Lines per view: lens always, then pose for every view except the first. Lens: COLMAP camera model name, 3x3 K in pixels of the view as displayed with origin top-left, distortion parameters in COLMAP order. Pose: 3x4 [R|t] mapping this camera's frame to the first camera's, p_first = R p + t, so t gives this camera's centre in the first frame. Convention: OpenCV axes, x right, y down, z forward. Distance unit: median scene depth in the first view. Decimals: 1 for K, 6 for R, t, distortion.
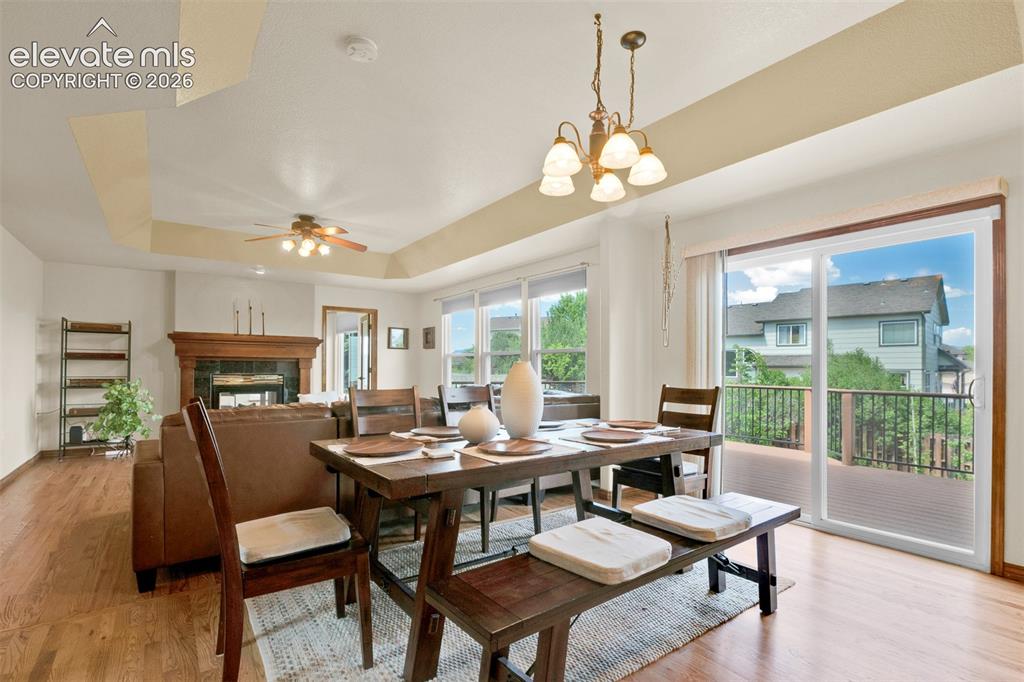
lens RADIAL K [[481.8, 0, 509.7], [0, 481.8, 364.1], [0, 0, 1]] dist [0.000760, -0.000041]
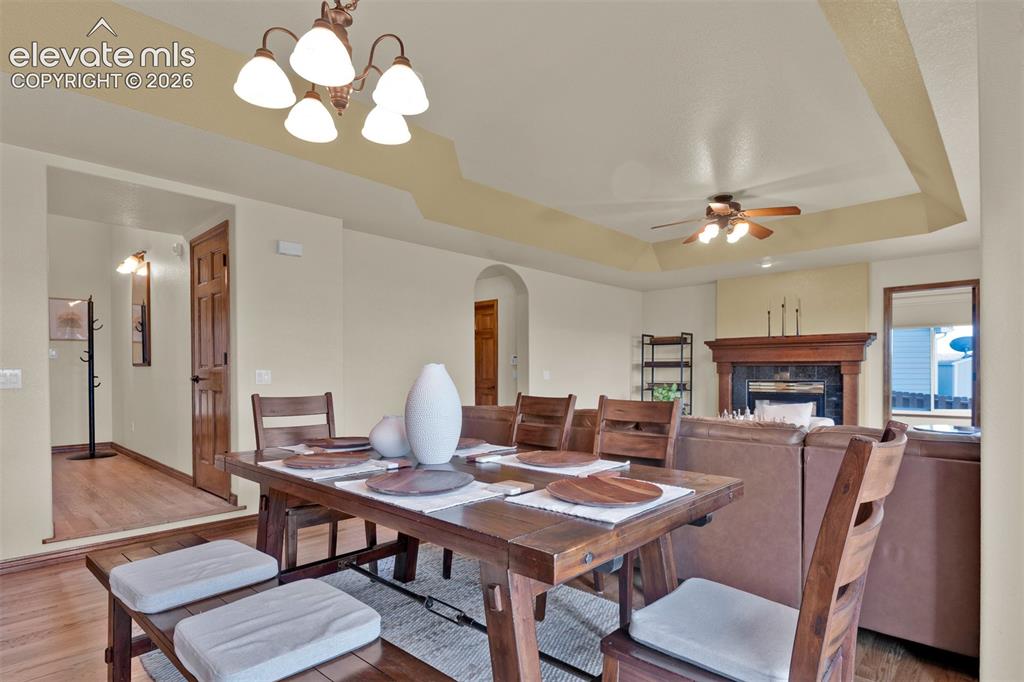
lens RADIAL K [[545.4, 0, 509.0], [0, 545.4, 380.3], [0, 0, 1]] dist [-0.000892, -0.000137]
pose [[0.190078, 0.008432, -0.981733, 0.375229], [0.004661, 0.999944, 0.009491, 0.008834], [0.981758, -0.006380, 0.190028, 0.341598]]
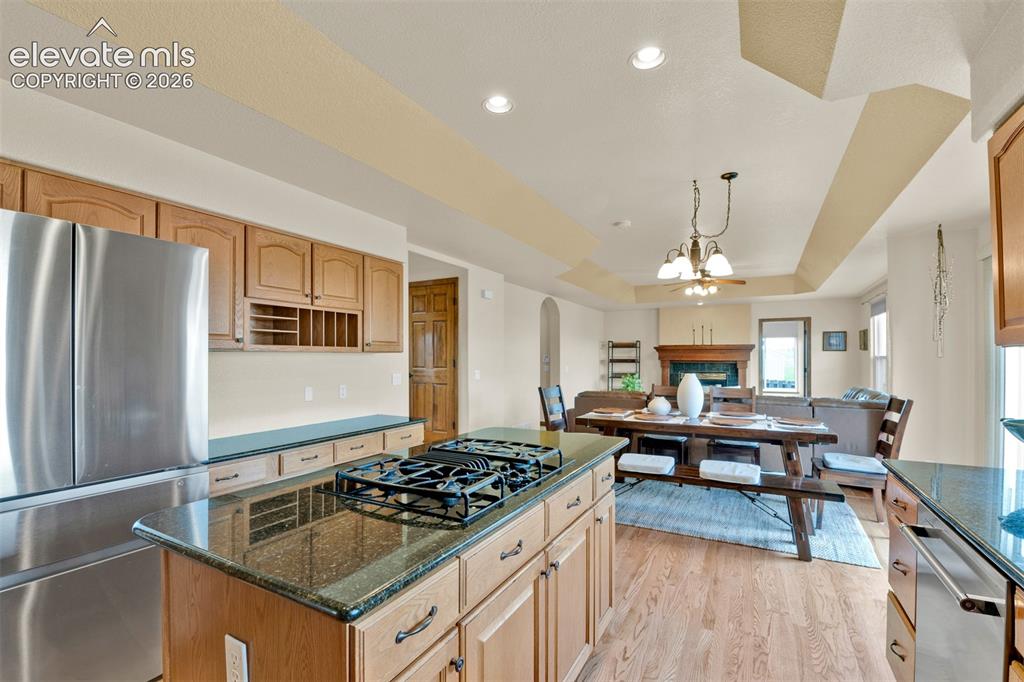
lens RADIAL K [[453.8, 0, 513.0], [0, 453.8, 353.2], [0, 0, 1]] dist [0.000051, -0.000021]
pose [[0.436216, -0.015844, -0.899703, 0.482817], [0.004626, 0.999871, -0.015365, -0.018903], [0.899830, 0.002541, 0.436233, -0.124932]]
